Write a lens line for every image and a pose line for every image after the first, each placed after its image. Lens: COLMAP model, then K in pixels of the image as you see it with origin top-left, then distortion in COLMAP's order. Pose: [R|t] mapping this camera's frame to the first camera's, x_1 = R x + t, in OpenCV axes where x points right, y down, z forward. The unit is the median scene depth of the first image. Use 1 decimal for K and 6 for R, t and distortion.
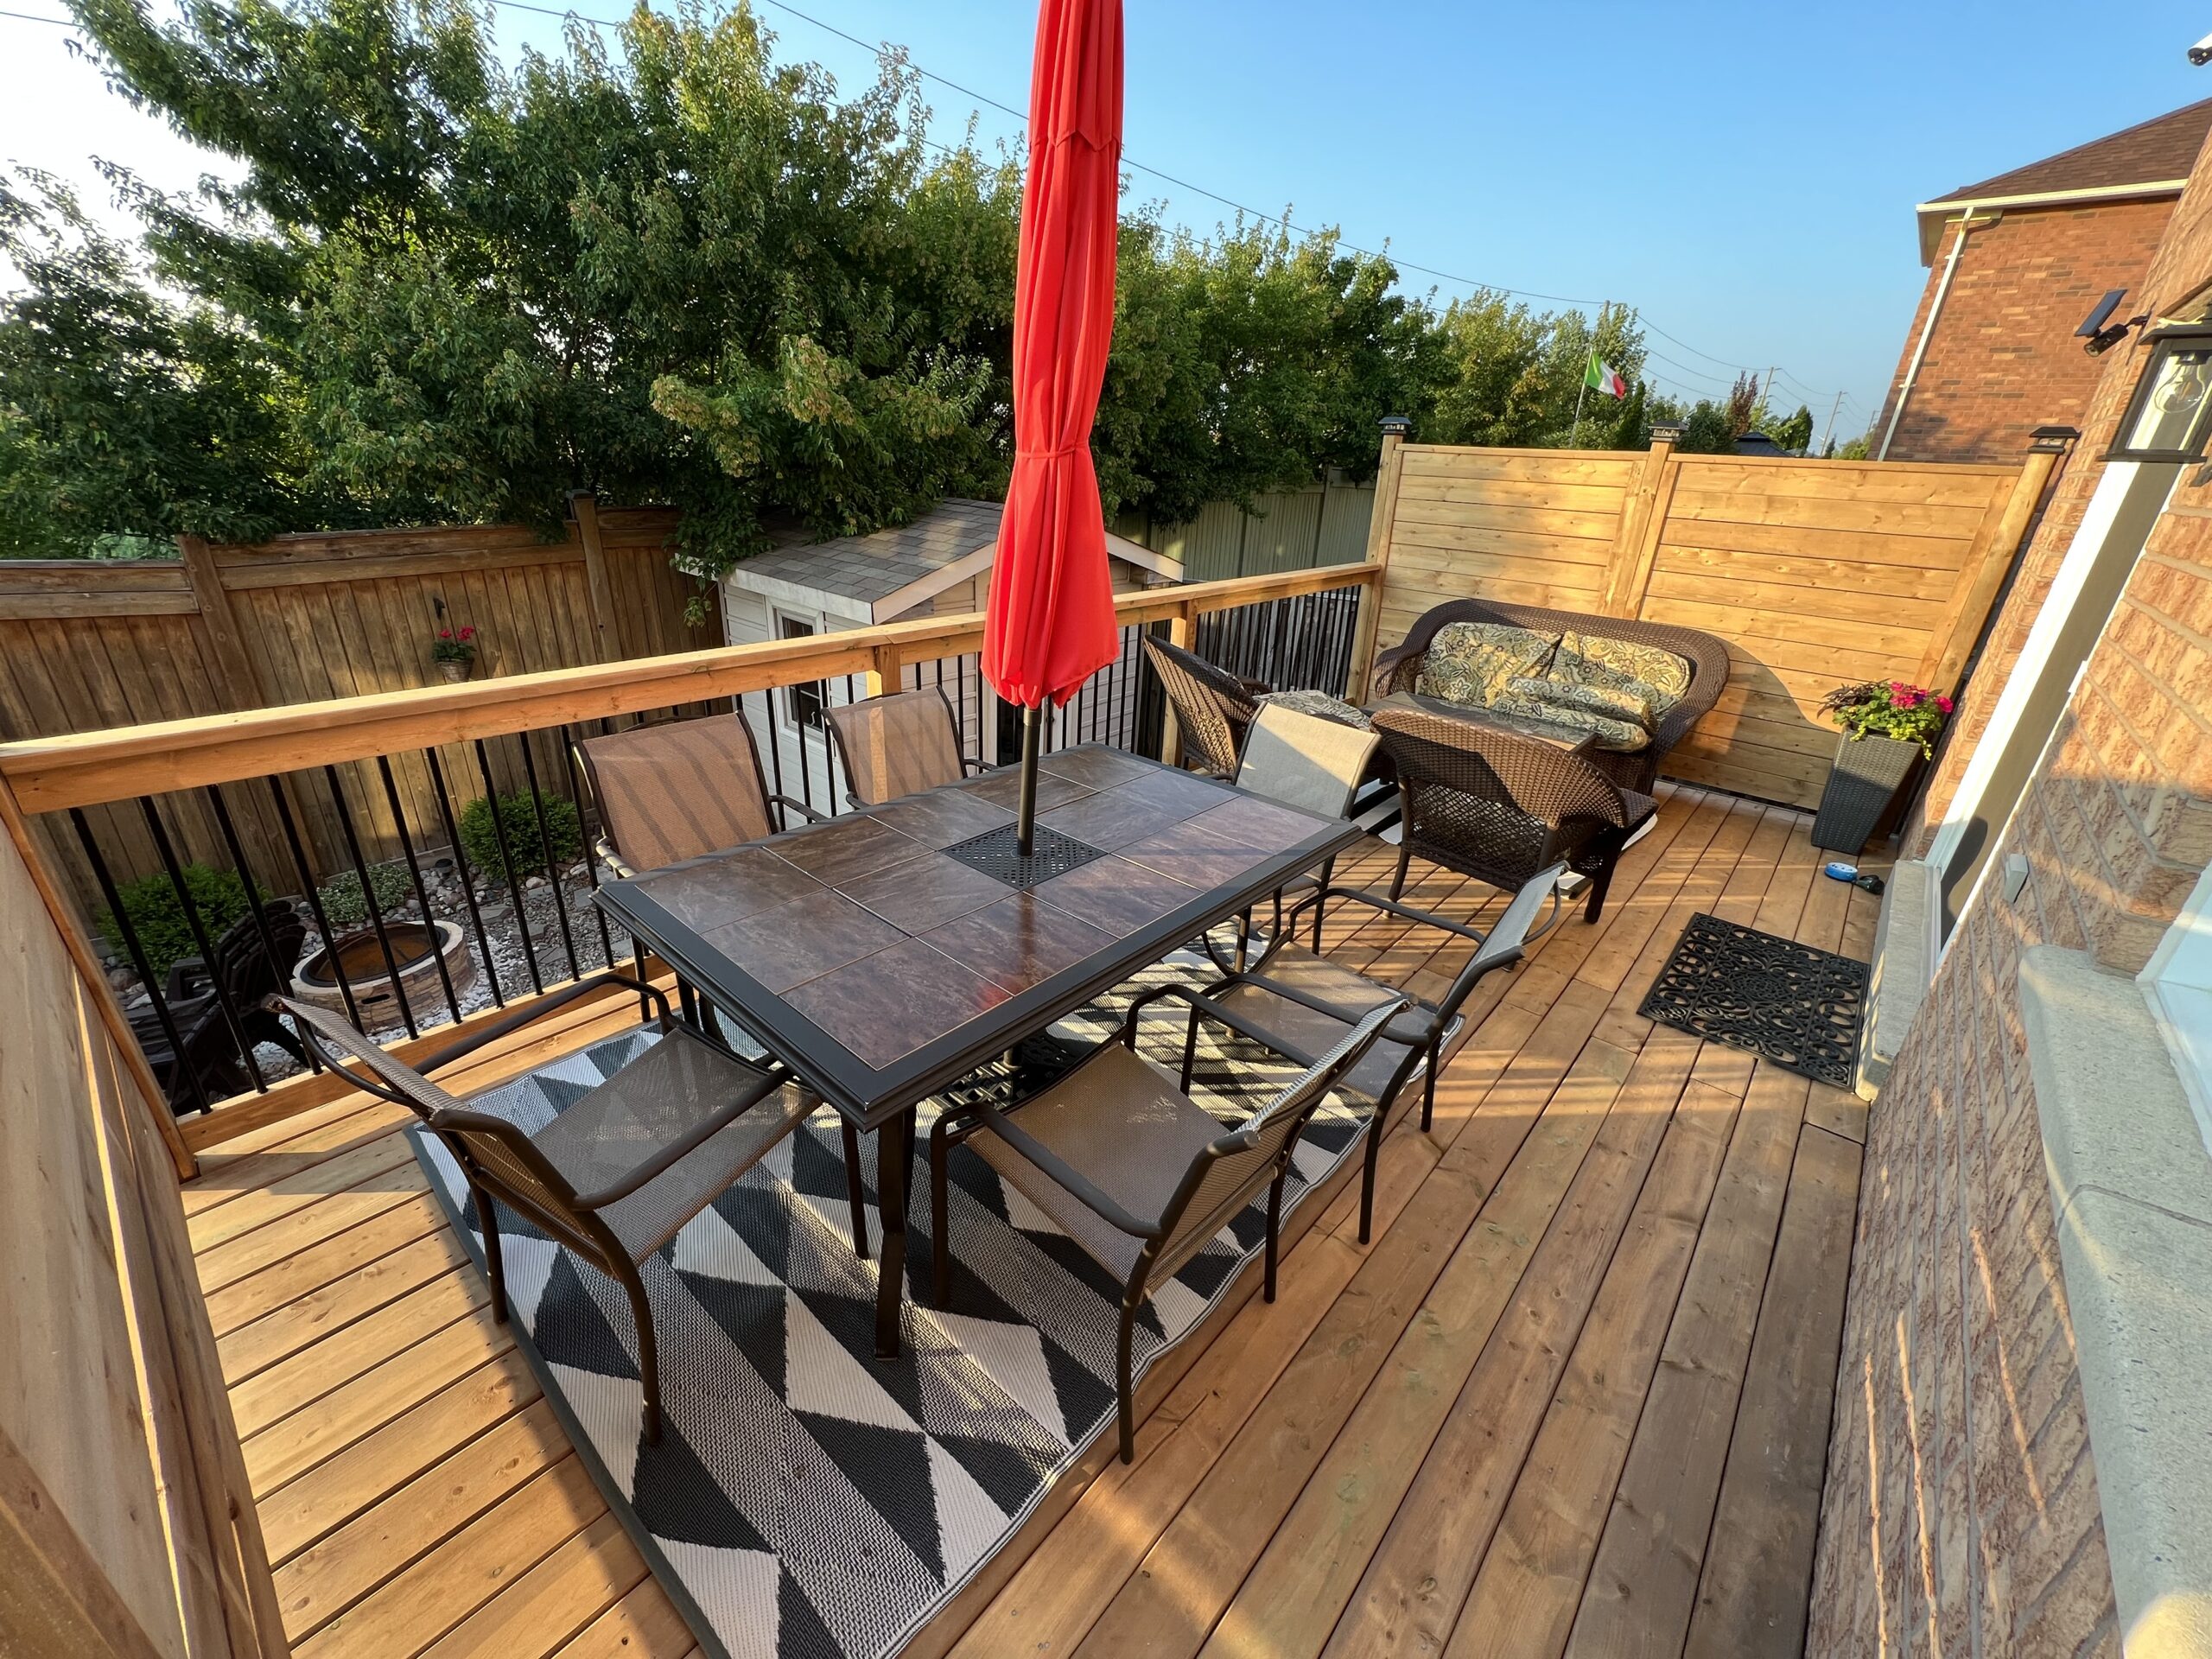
lens RADIAL K [[885.2, 0, 1106.0], [0, 885.2, 829.5], [0, 0, 1]] dist [-0.001282, -0.000145]
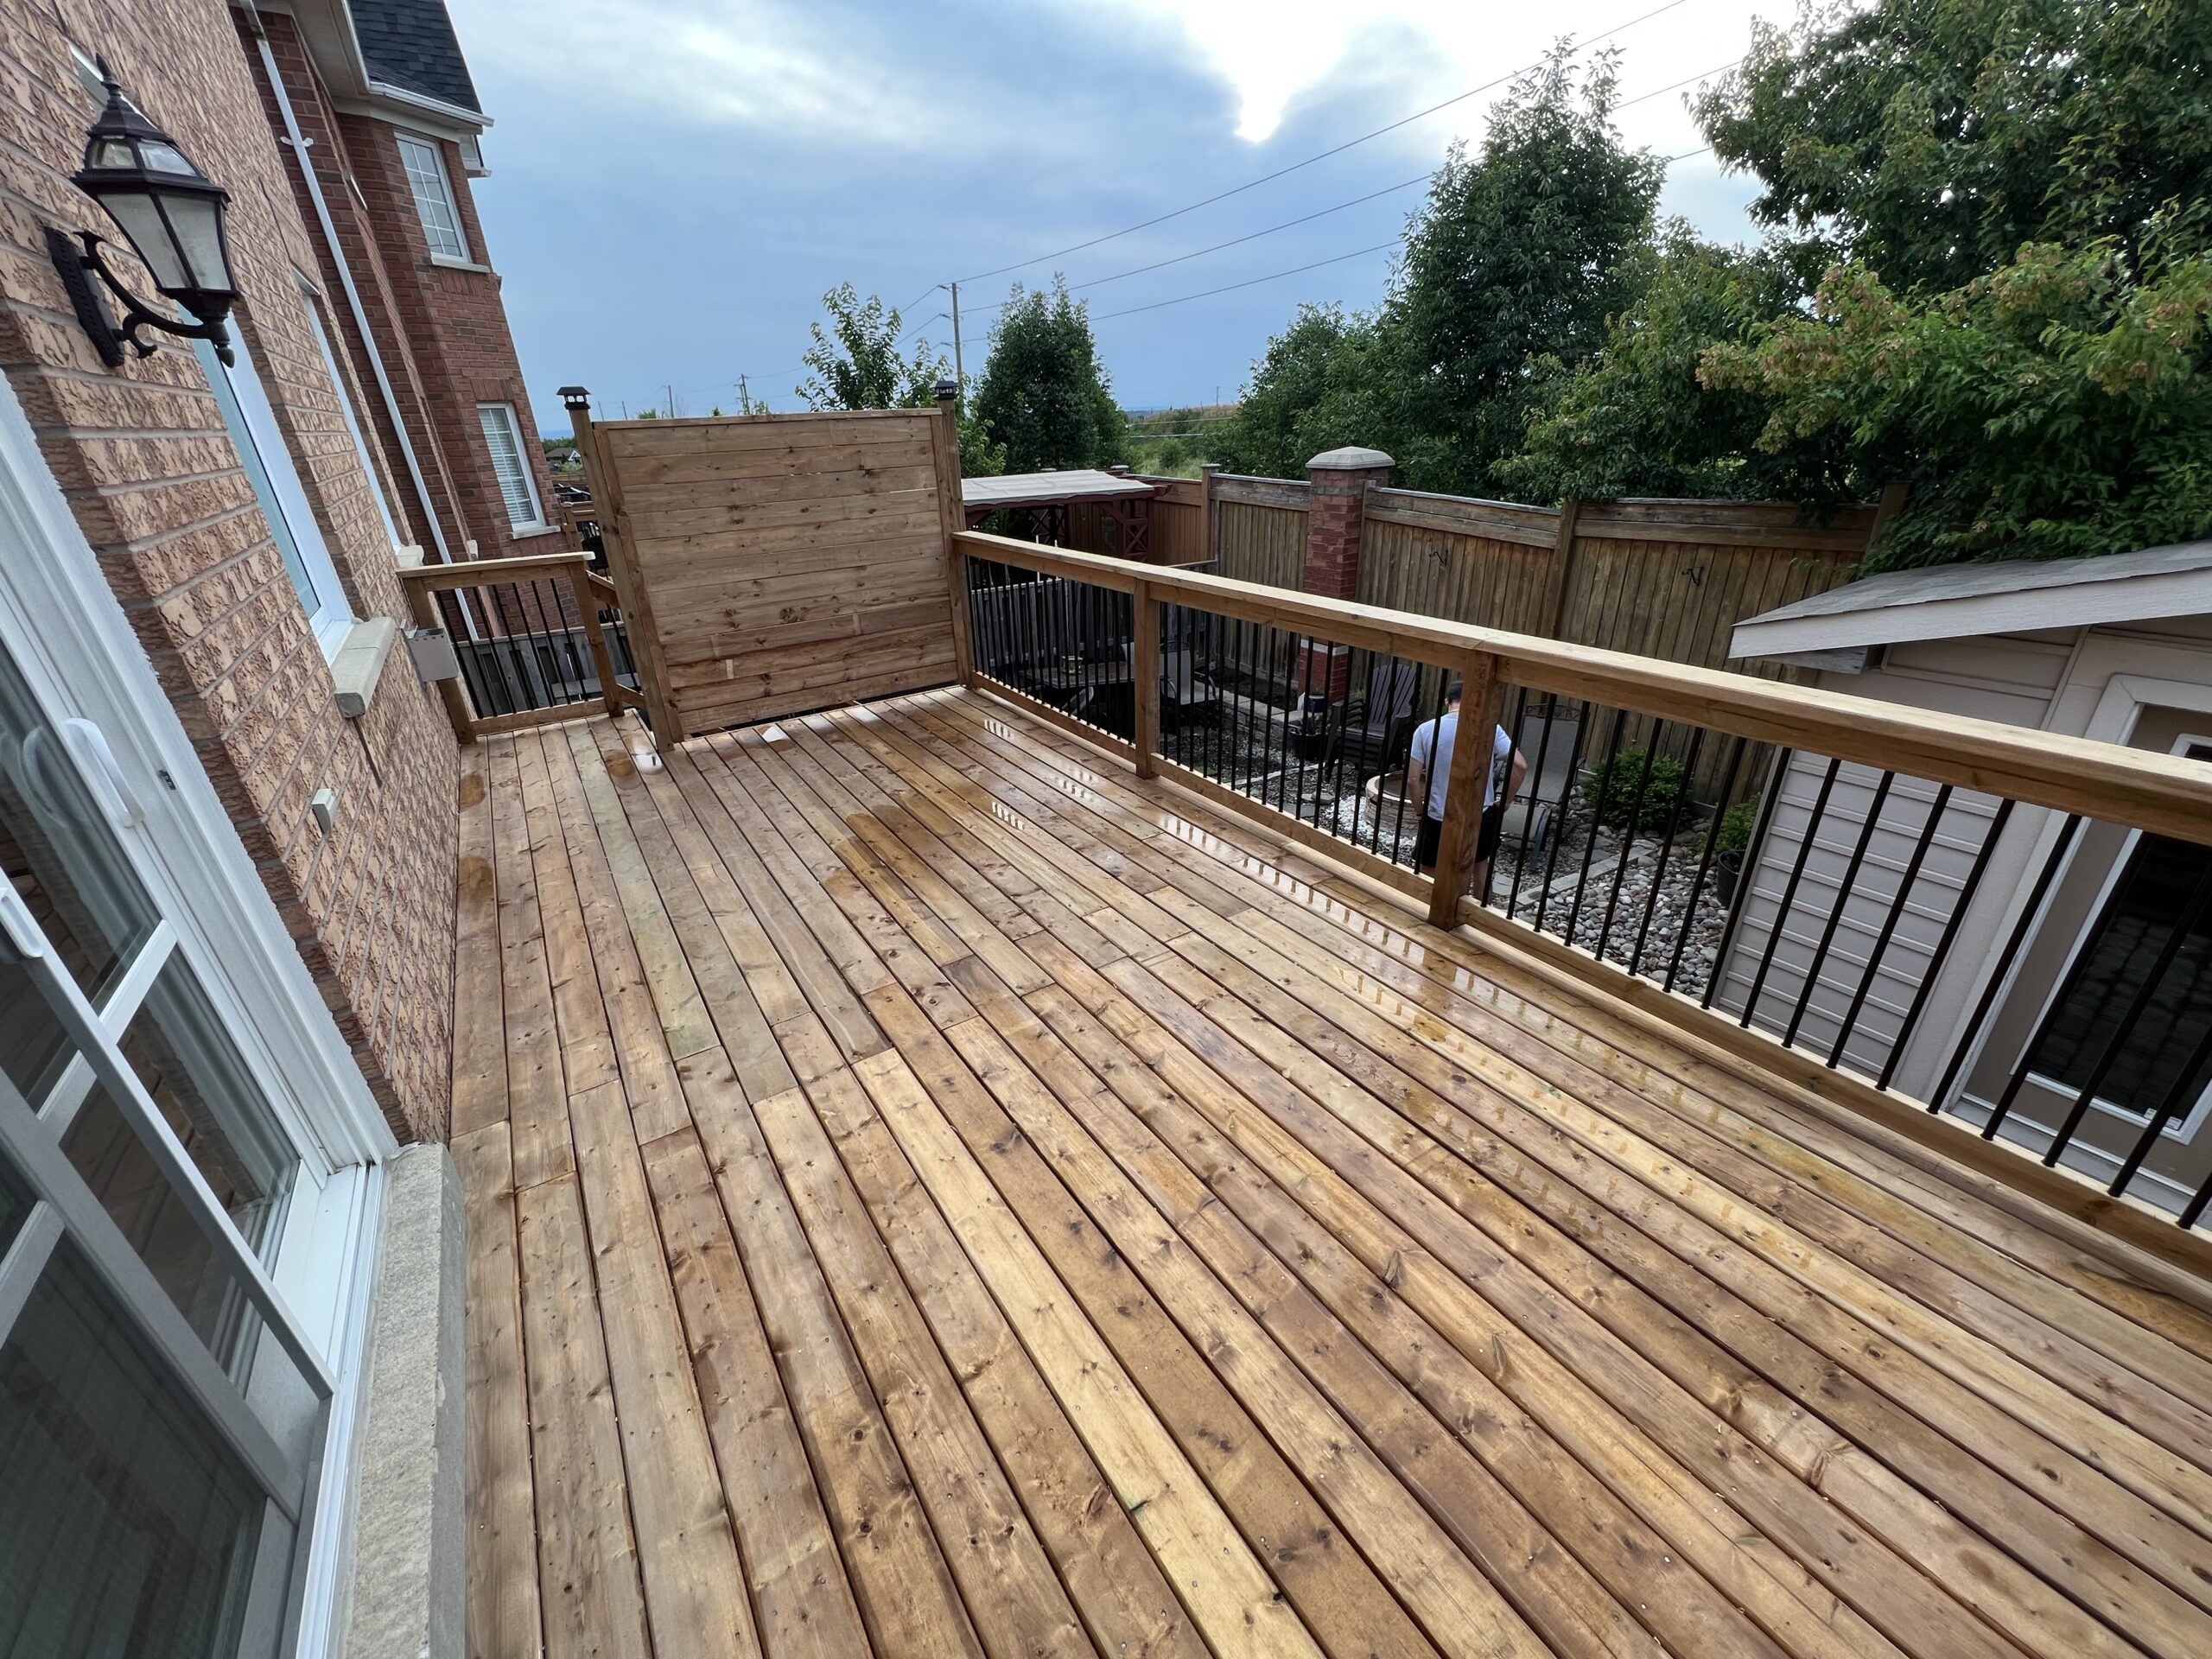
lens RADIAL K [[879.7, 0, 1095.1], [0, 879.7, 830.7], [0, 0, 1]] dist [-0.001830, -0.000151]
pose [[-0.269927, 0.382989, -0.883436, 0.600204], [-0.359555, 0.811033, 0.461460, -0.270379], [0.893230, 0.442204, -0.081214, 0.674093]]
